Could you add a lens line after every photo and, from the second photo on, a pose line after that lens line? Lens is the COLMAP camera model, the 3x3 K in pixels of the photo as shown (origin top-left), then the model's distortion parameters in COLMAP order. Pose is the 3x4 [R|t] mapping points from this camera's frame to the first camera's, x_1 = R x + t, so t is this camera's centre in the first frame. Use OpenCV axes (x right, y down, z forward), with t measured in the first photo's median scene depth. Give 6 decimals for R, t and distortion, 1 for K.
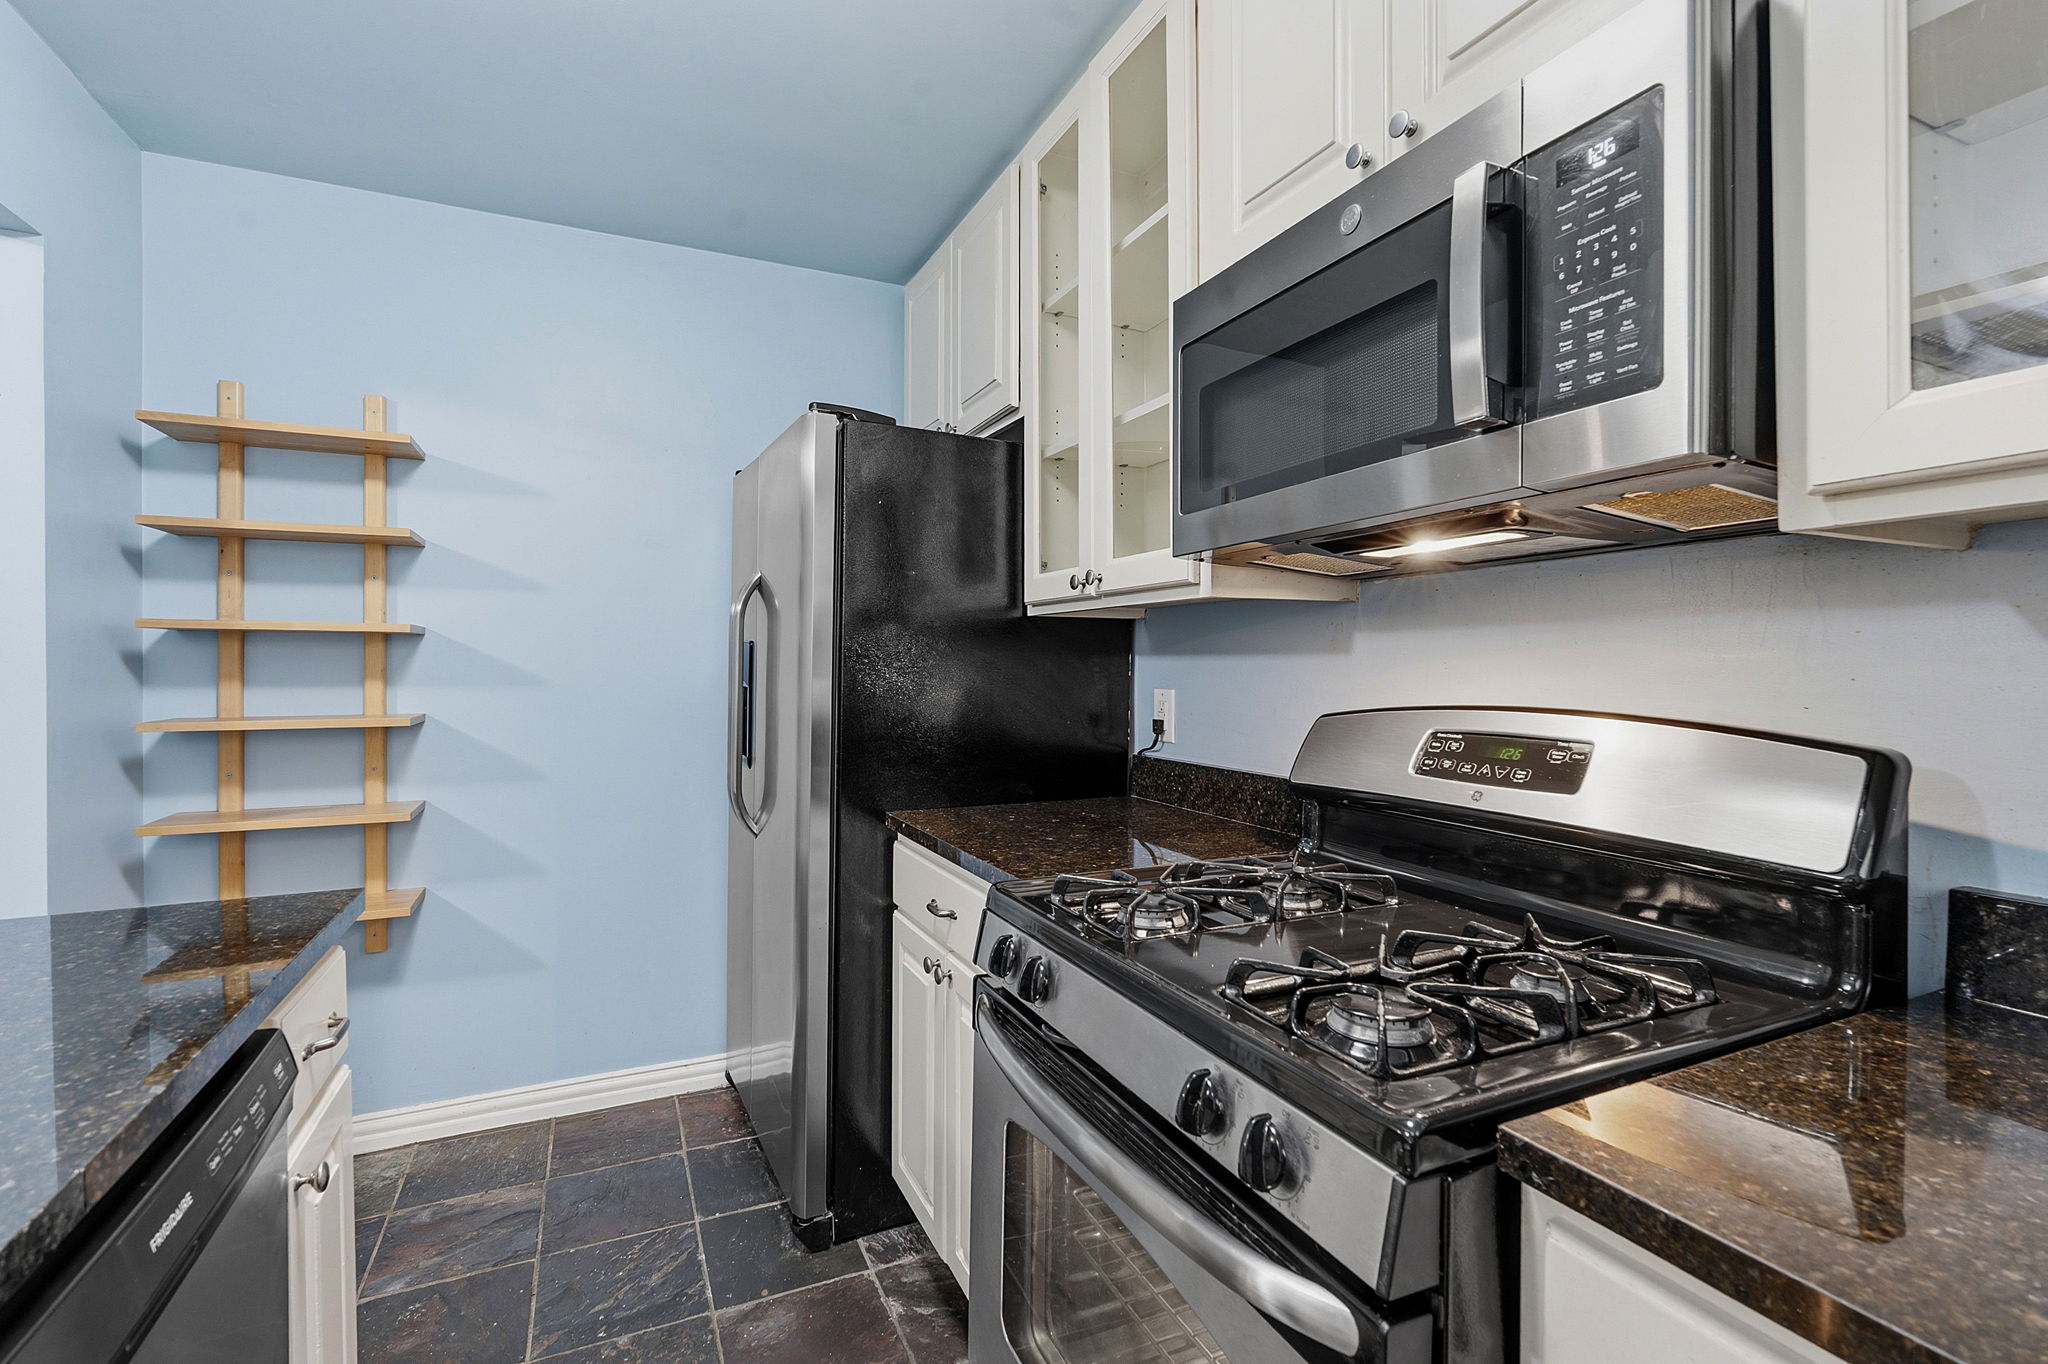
lens RADIAL K [[908.7, 0, 1010.4], [0, 908.7, 666.8], [0, 0, 1]] dist [0.000085, 0.000660]
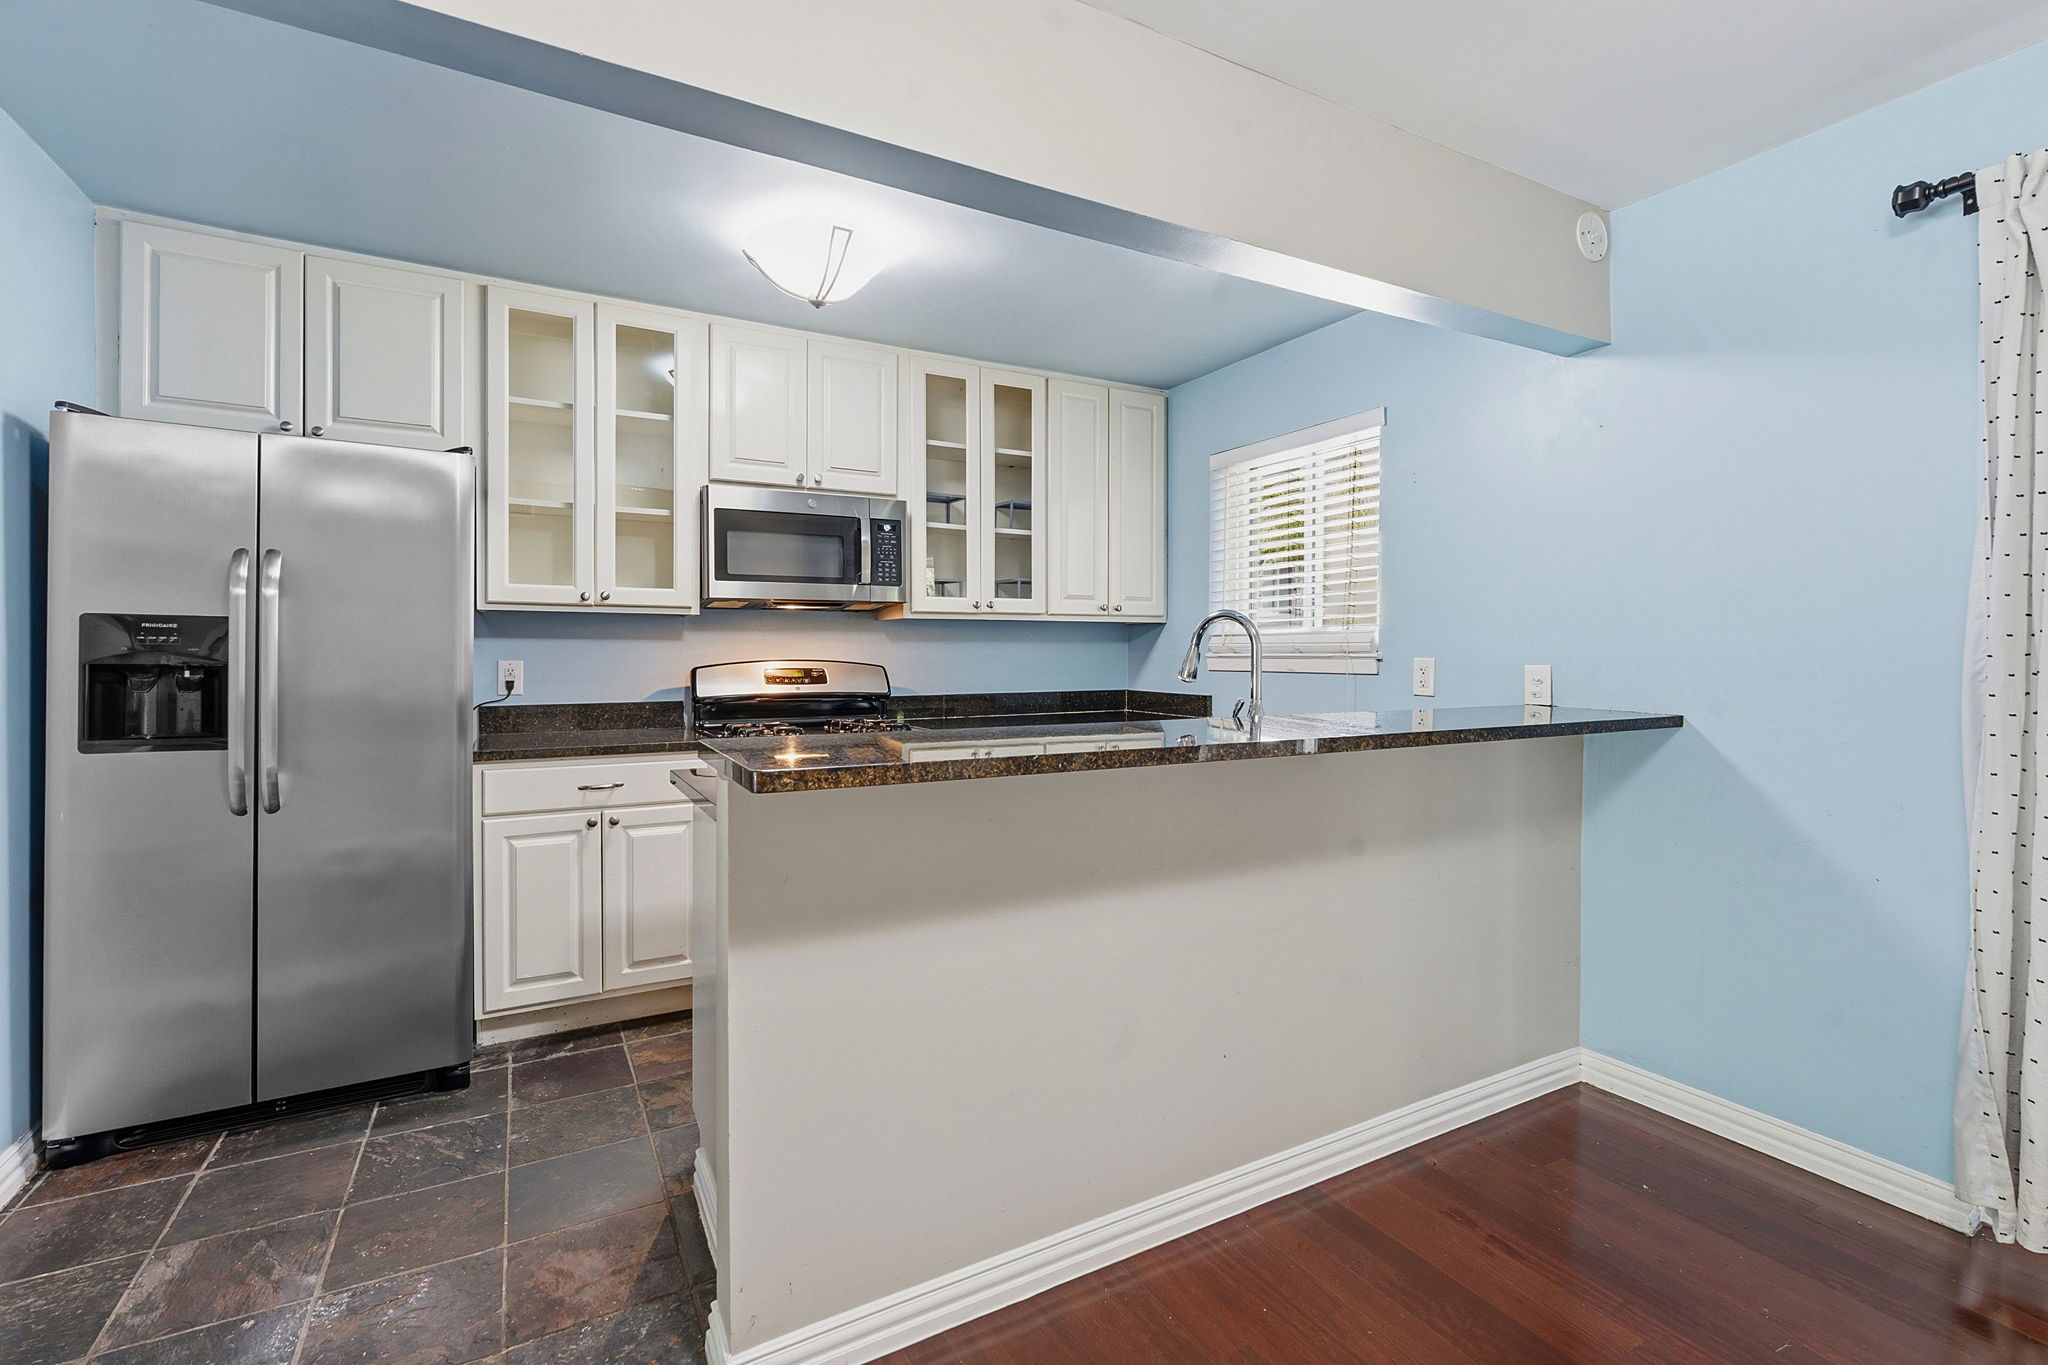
lens RADIAL K [[908.7, 0, 1010.4], [0, 908.7, 667.3], [0, 0, 1]] dist [0.000085, 0.000660]
pose [[-0.069254, -0.015074, 0.997485, -1.861878], [0.000231, 0.999886, 0.015126, 0.017344], [-0.997599, 0.001278, -0.069243, 0.356781]]
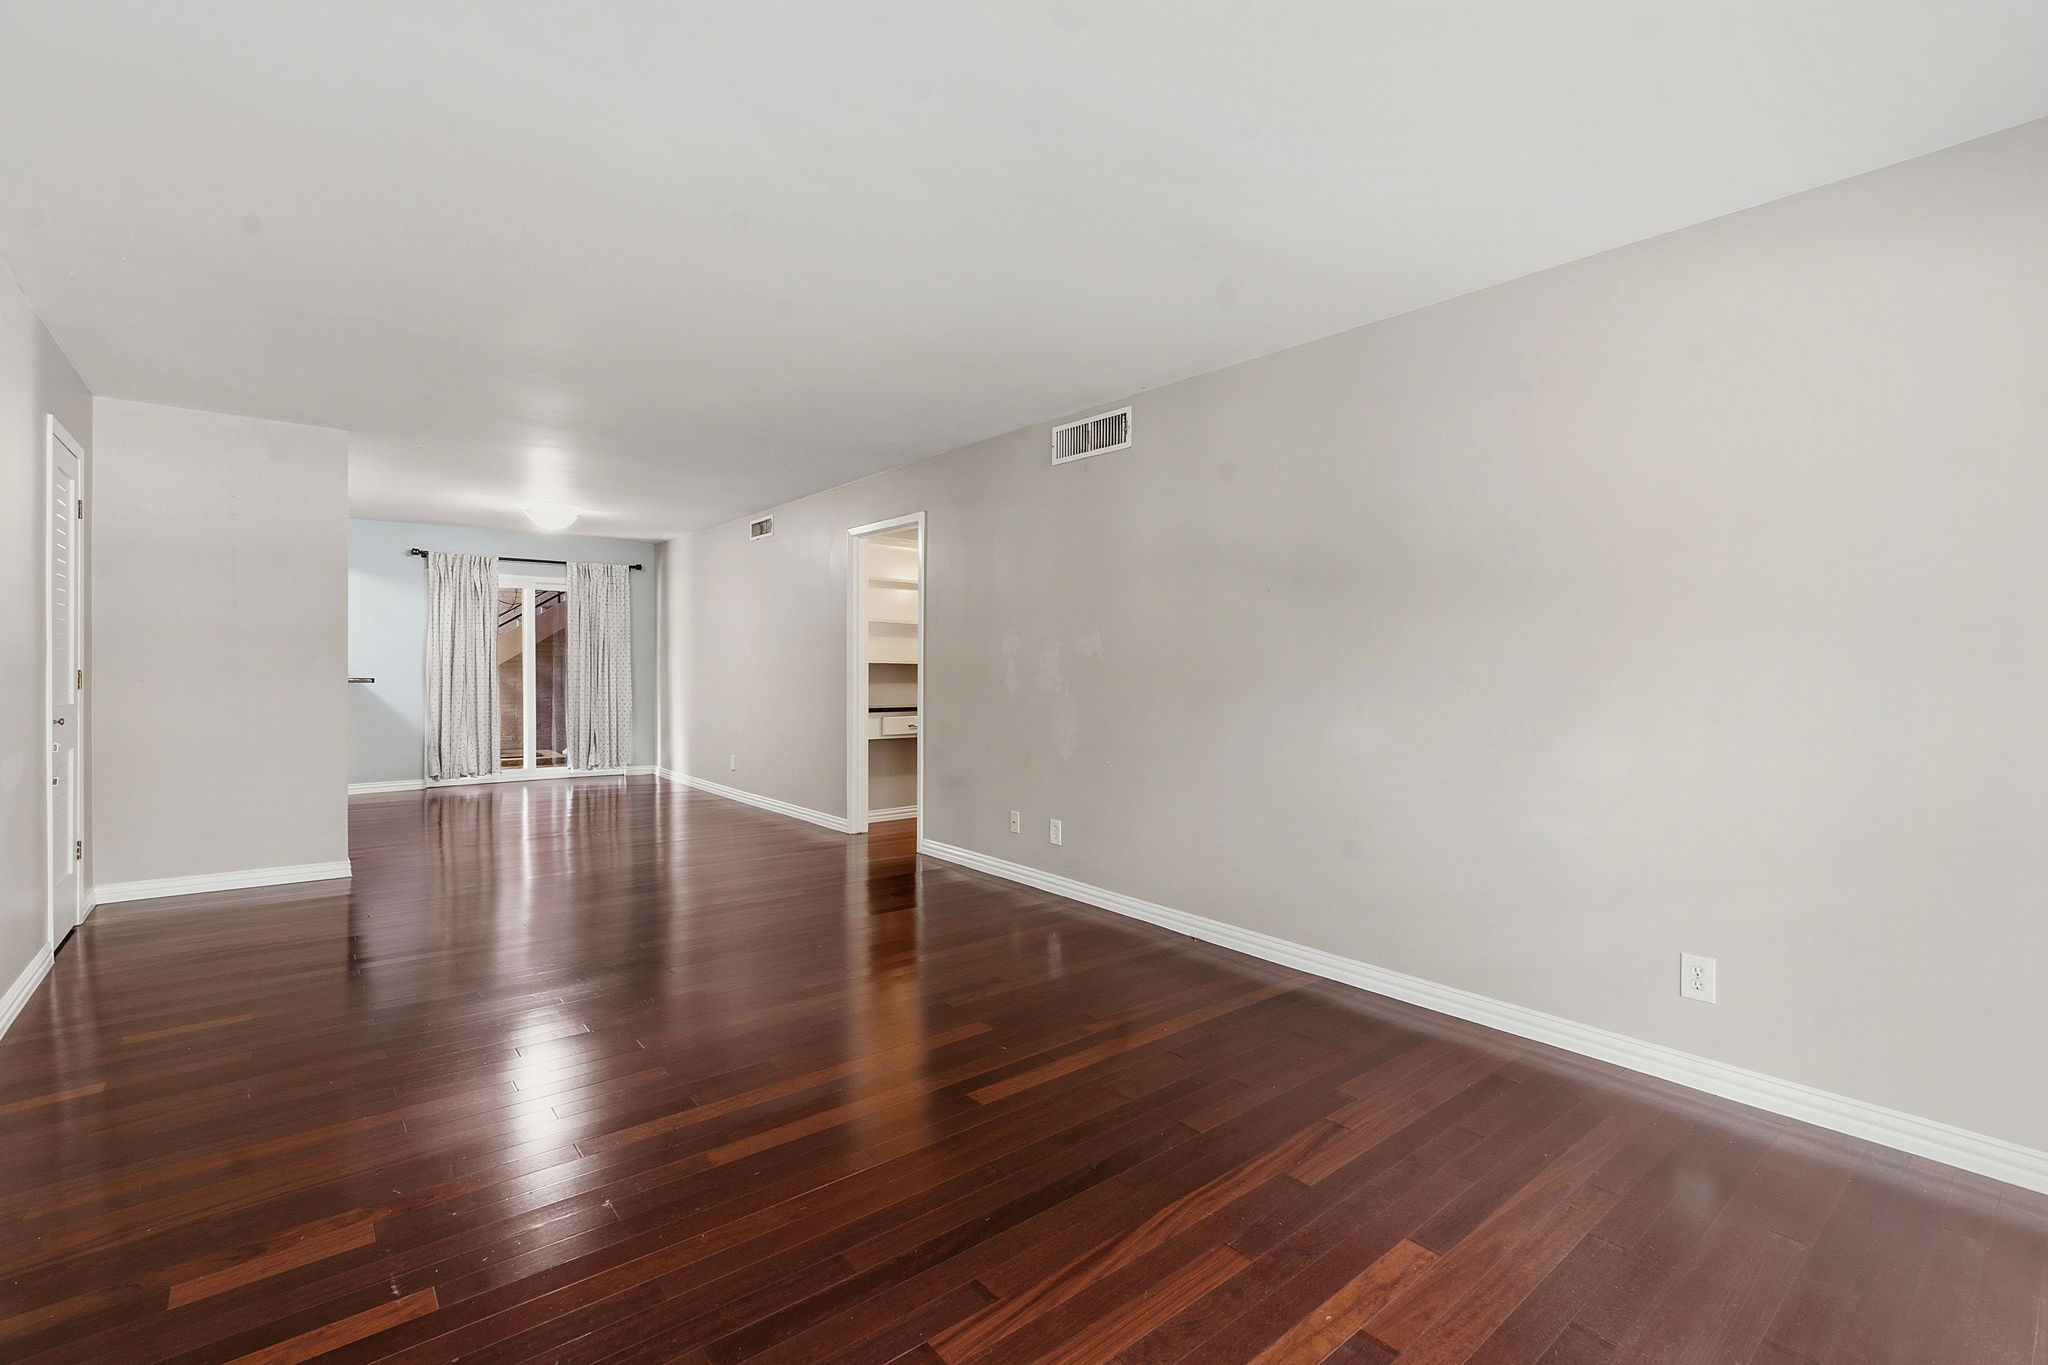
lens RADIAL K [[909.4, 0, 1054.7], [0, 909.4, 679.7], [0, 0, 1]] dist [-0.019165, 0.000268]
pose [[-0.958417, -0.001977, -0.285365, -2.732812], [-0.007683, 0.999792, 0.018878, 0.021738], [0.285268, 0.020285, -0.958233, 4.875821]]
